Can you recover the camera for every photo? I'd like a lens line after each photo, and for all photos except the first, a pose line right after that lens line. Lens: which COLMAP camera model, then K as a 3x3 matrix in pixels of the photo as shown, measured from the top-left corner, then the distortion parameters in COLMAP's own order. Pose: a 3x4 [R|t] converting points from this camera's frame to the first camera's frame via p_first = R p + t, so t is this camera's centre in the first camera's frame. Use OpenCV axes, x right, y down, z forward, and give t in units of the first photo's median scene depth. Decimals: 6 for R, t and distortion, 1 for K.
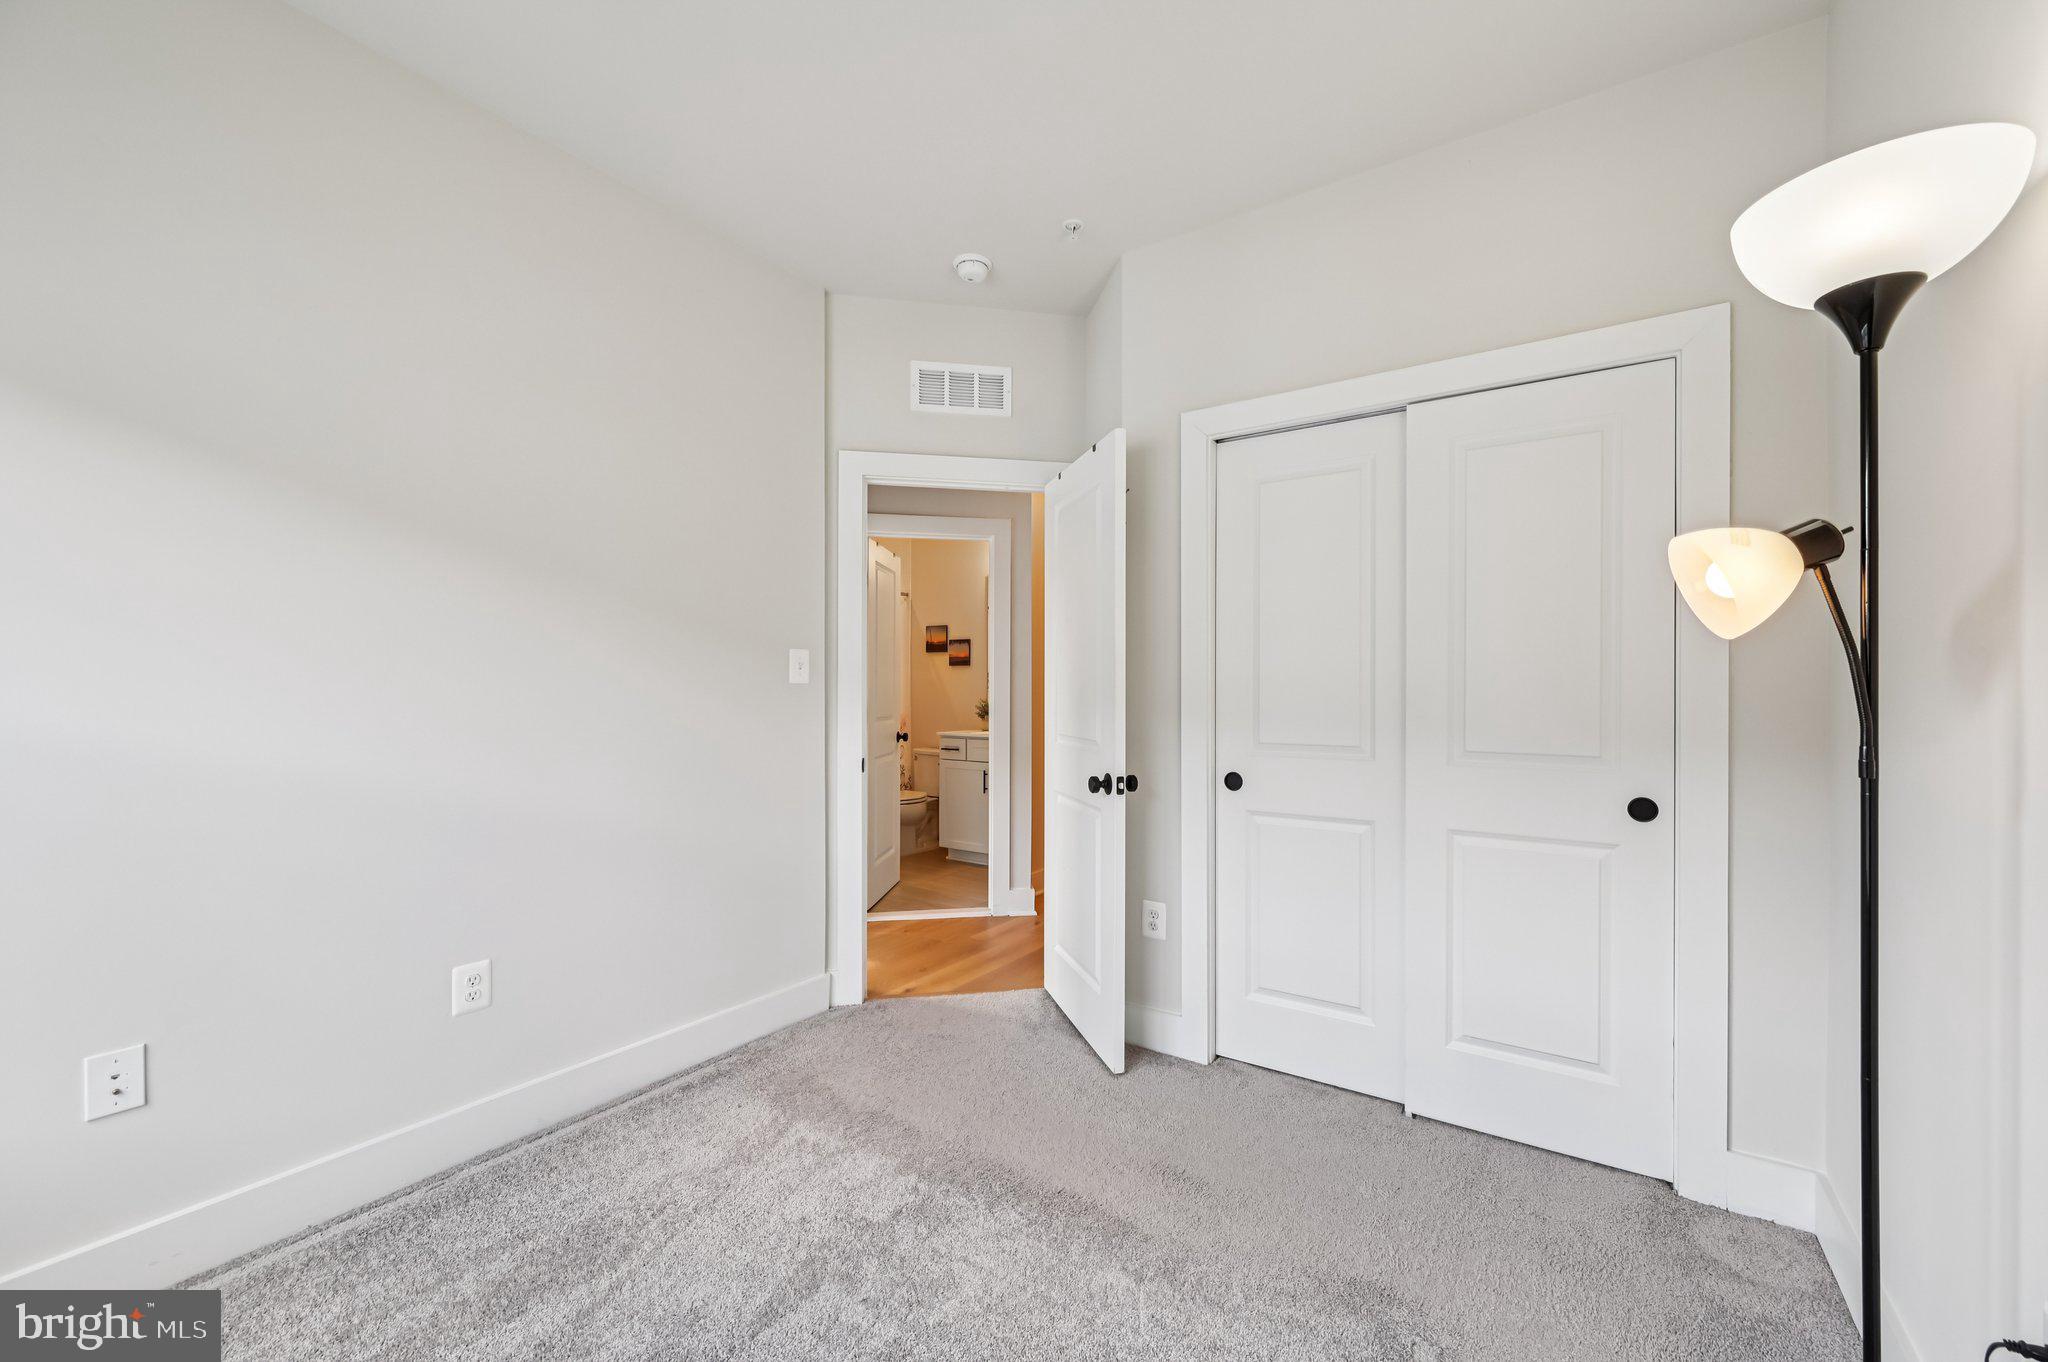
lens RADIAL K [[805.8, 0, 1029.1], [0, 805.8, 683.2], [0, 0, 1]] dist [0.001454, -0.000094]
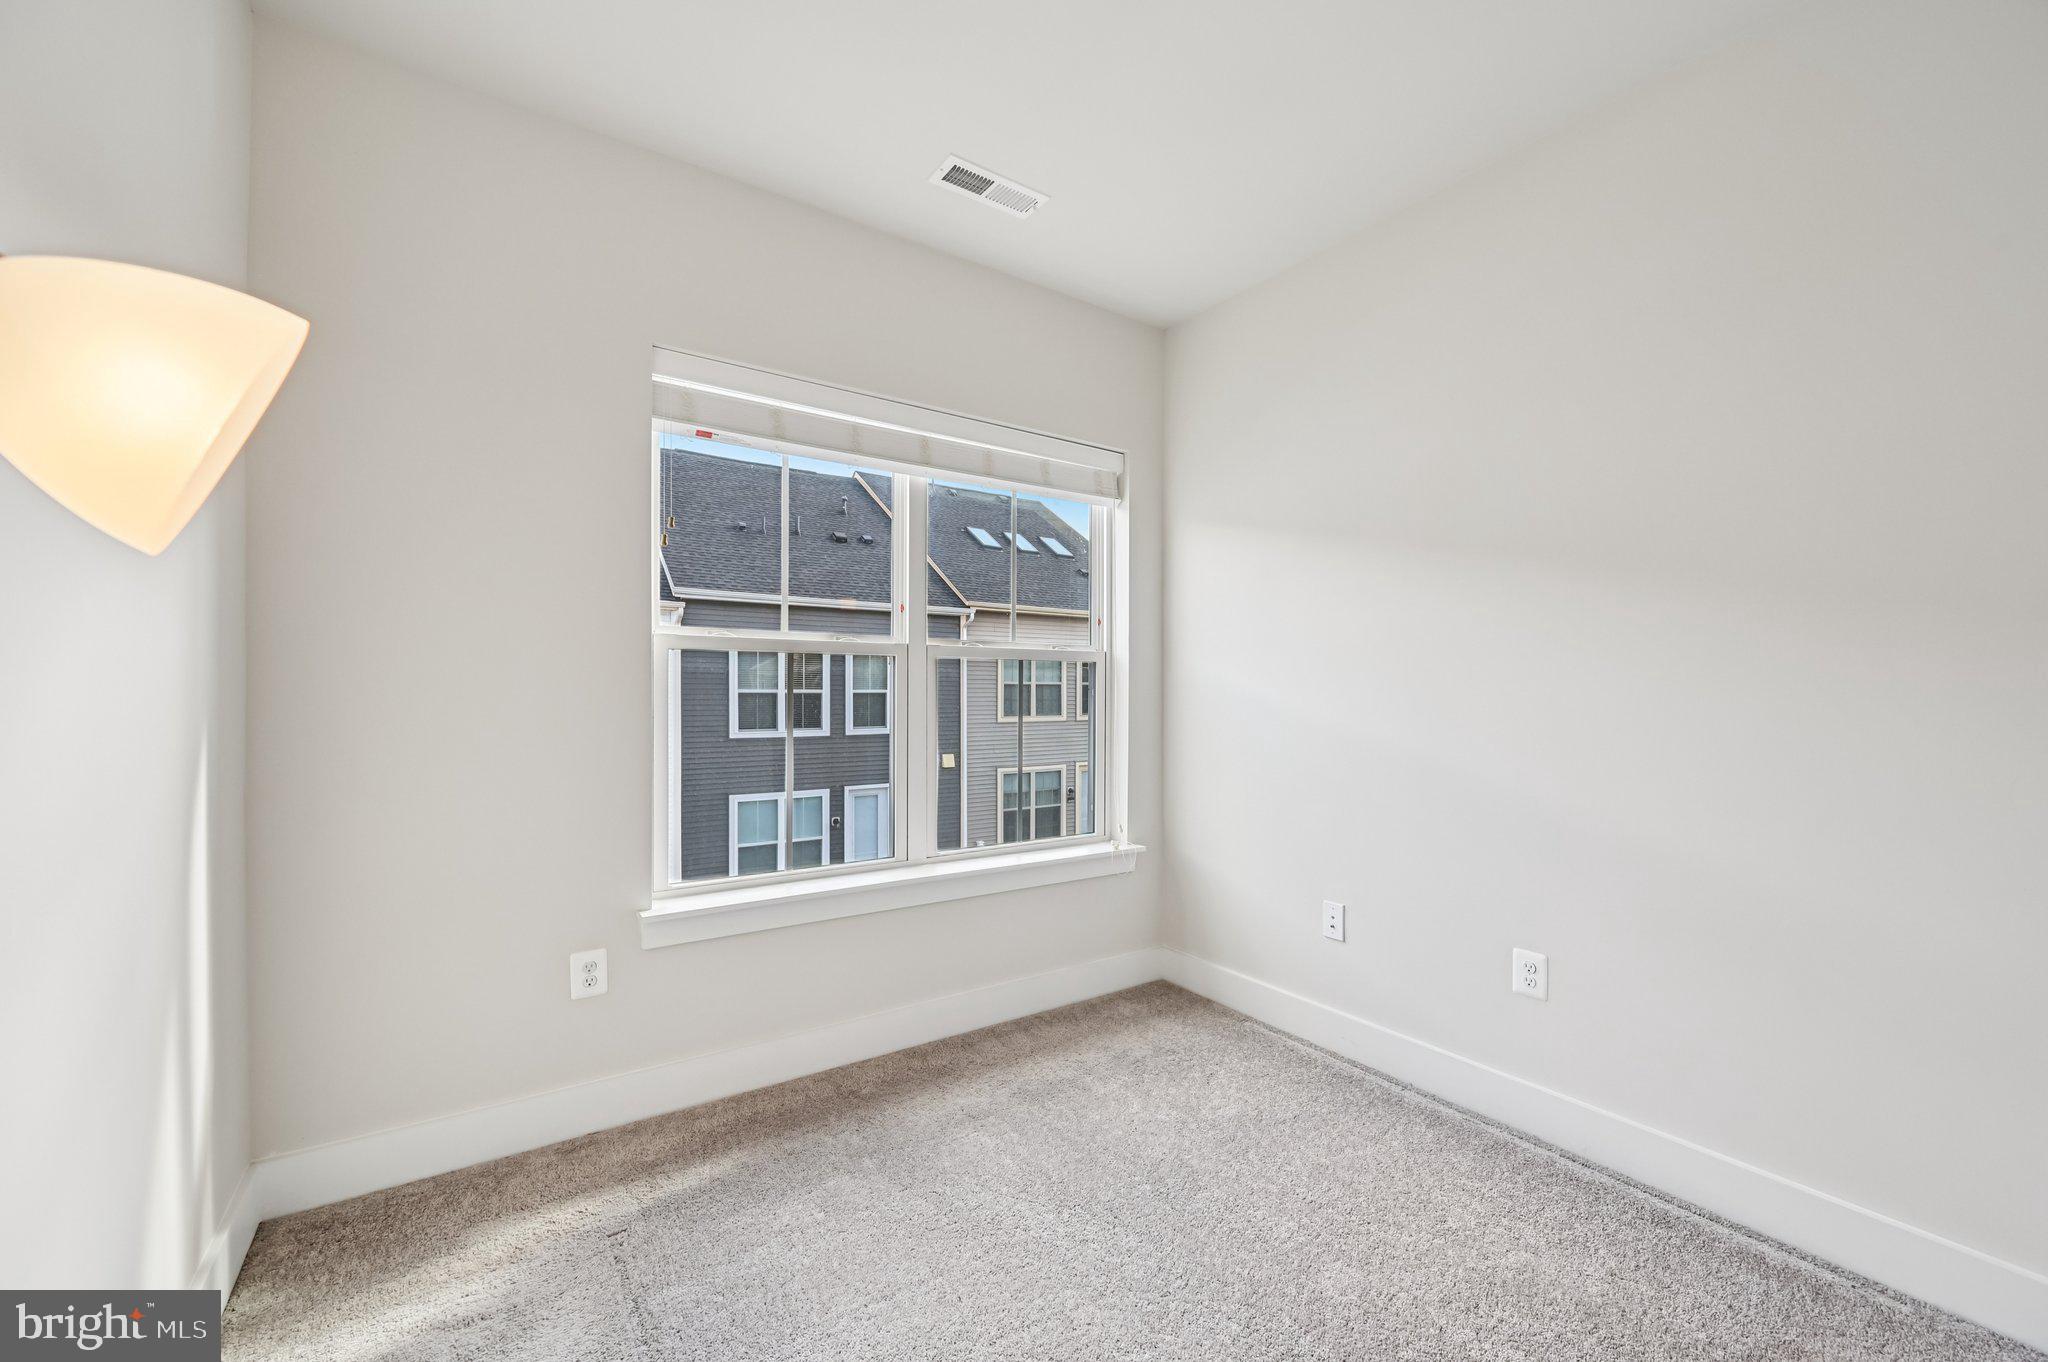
lens RADIAL K [[805.8, 0, 1028.9], [0, 805.8, 694.0], [0, 0, 1]] dist [0.001454, -0.000094]
pose [[-0.359079, -0.000001, -0.933307, 0.534093], [0.004626, 0.999988, -0.001780, 0.006981], [0.933296, -0.004957, -0.359075, 0.760547]]
